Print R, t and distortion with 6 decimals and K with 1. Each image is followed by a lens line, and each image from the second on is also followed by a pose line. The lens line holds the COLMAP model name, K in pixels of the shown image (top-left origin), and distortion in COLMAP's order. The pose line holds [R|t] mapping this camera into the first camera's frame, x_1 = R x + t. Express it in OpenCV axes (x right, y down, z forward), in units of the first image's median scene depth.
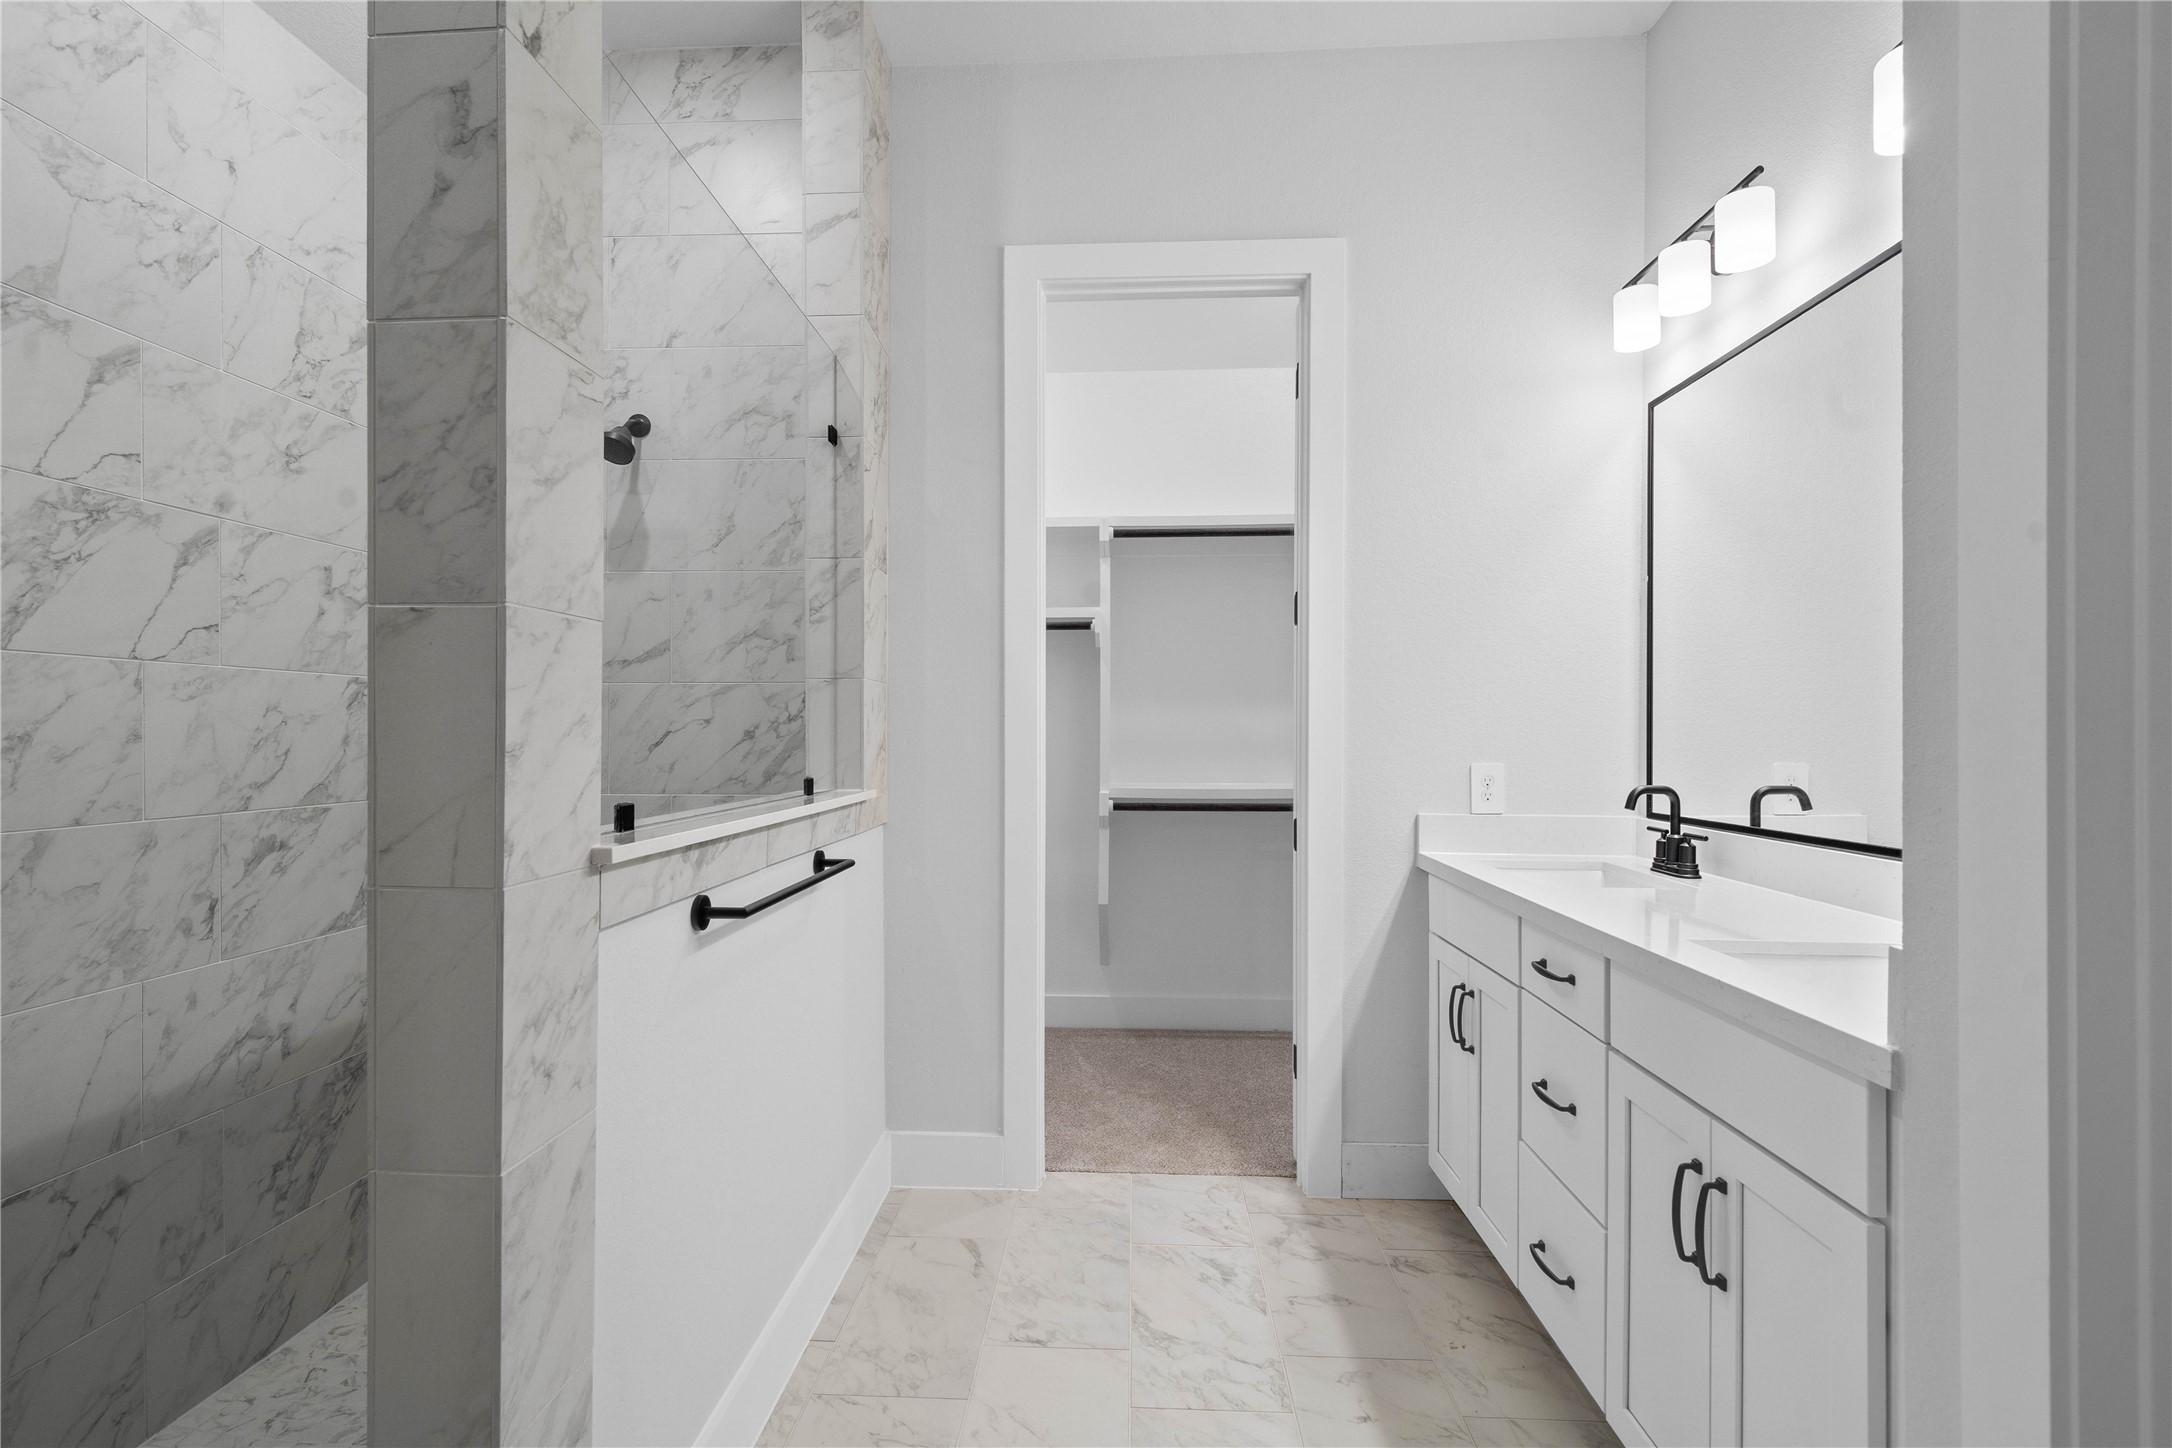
lens RADIAL K [[1026.1, 0, 1084.9], [0, 1026.1, 739.1], [0, 0, 1]] dist [0.010172, -0.001414]
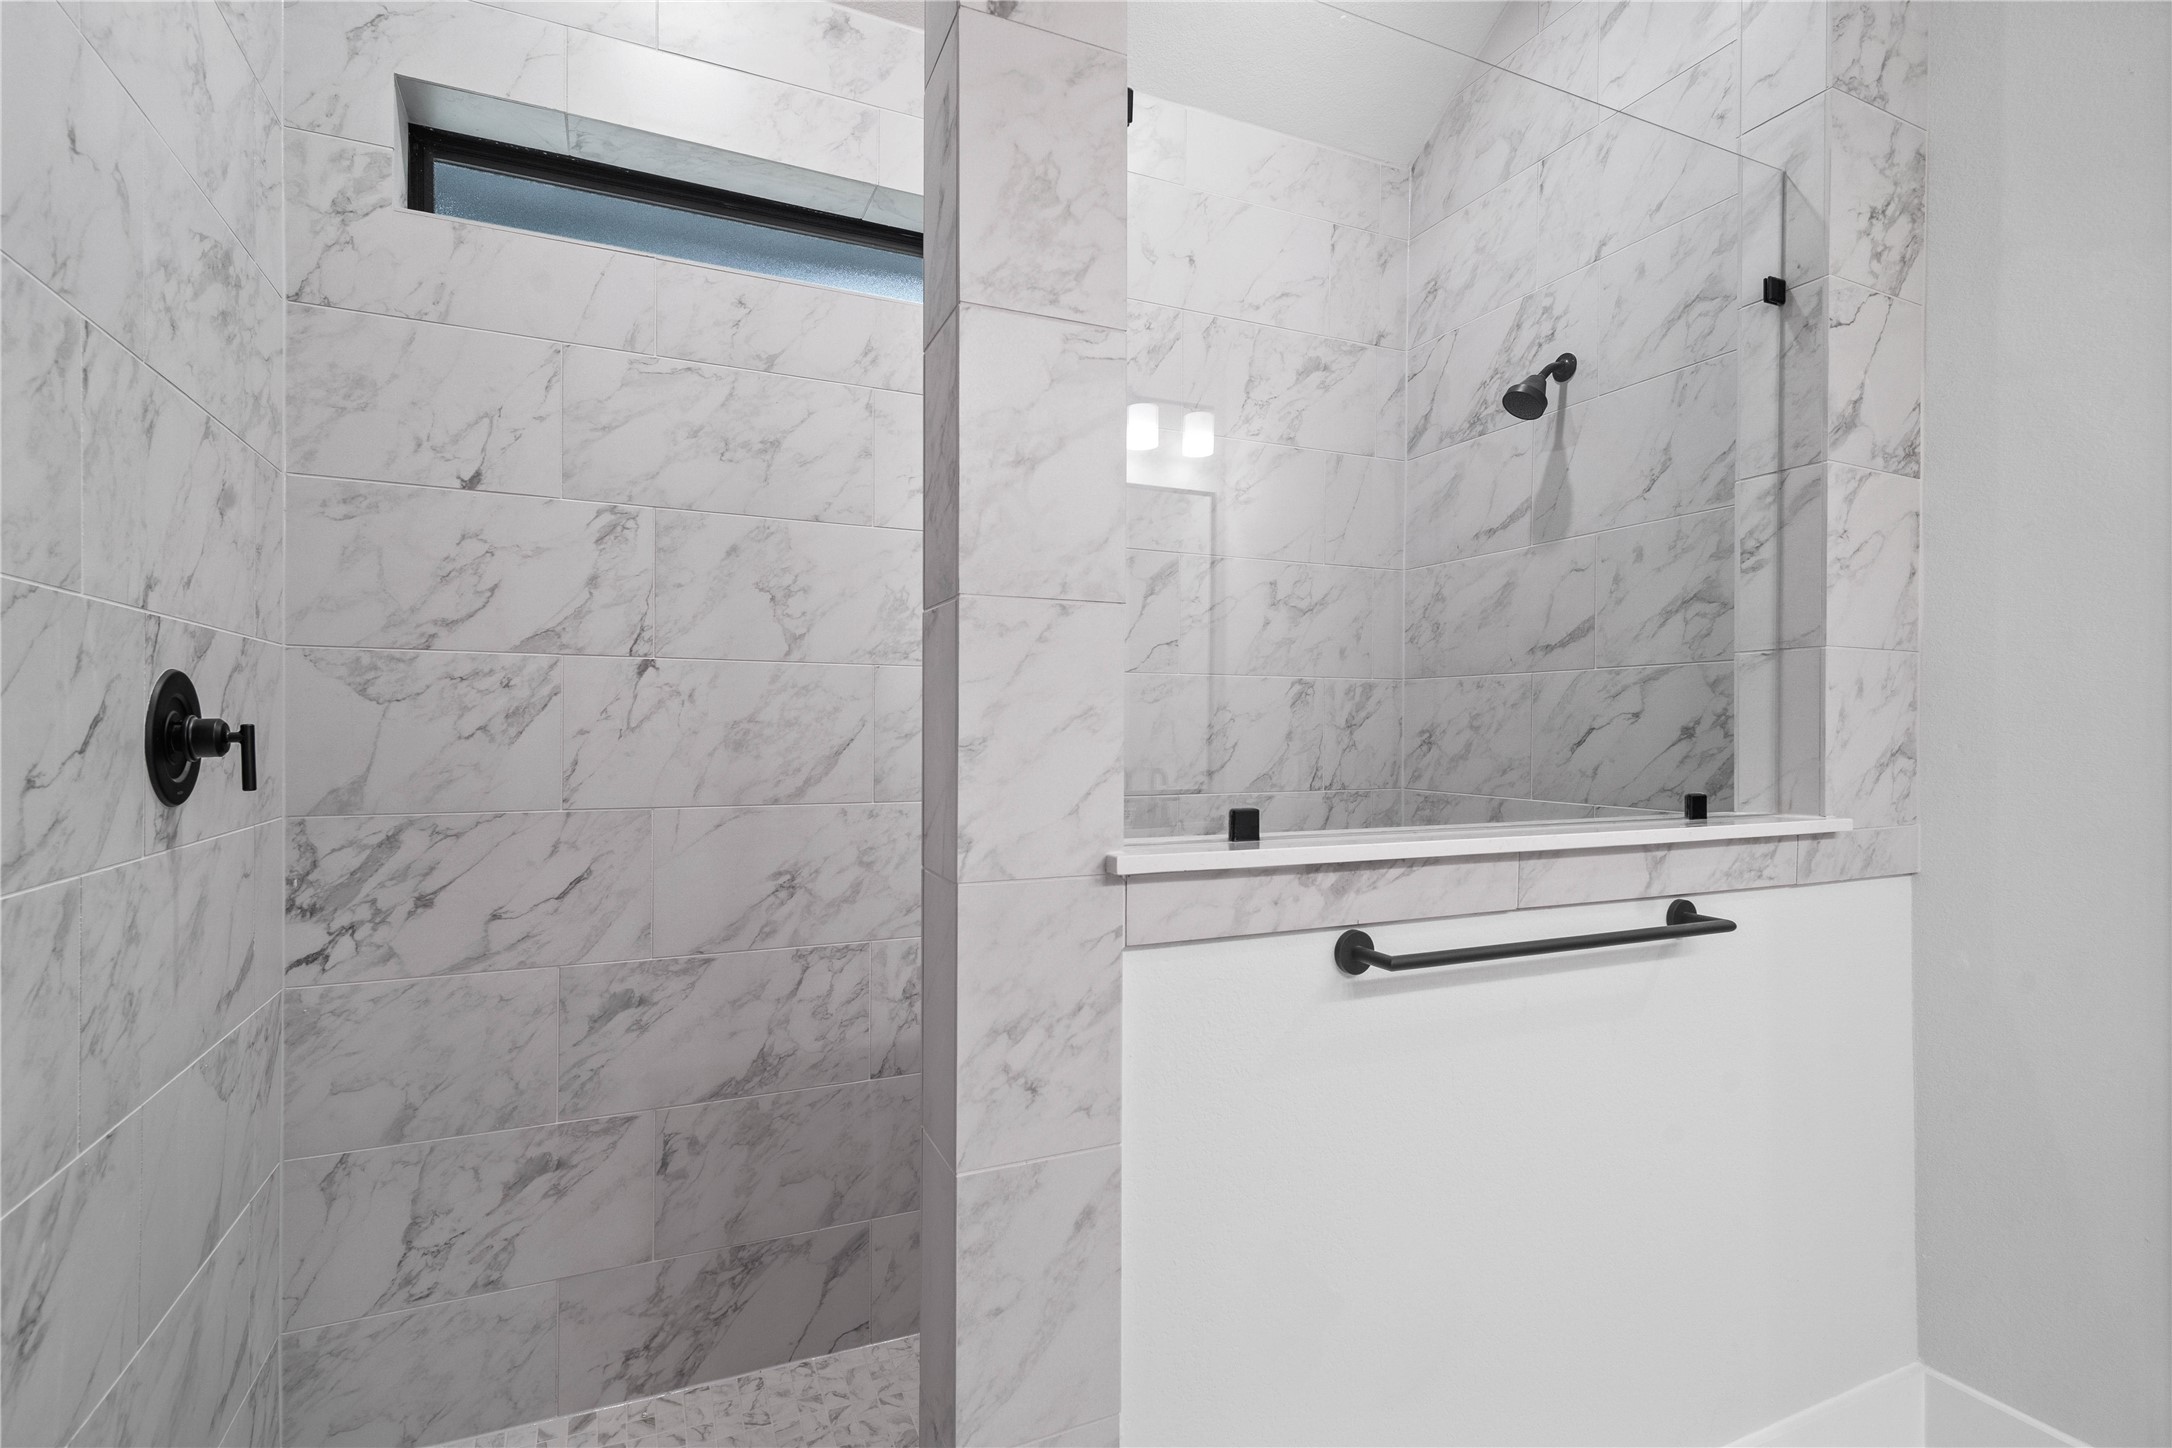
lens RADIAL K [[1026.6, 0, 1077.6], [0, 1026.6, 732.1], [0, 0, 1]] dist [0.026029, -0.012949]
pose [[0.455180, 0.003451, -0.890393, 0.155153], [-0.007986, 0.999968, -0.000207, -0.000722], [0.890364, 0.007205, 0.455193, 0.278342]]
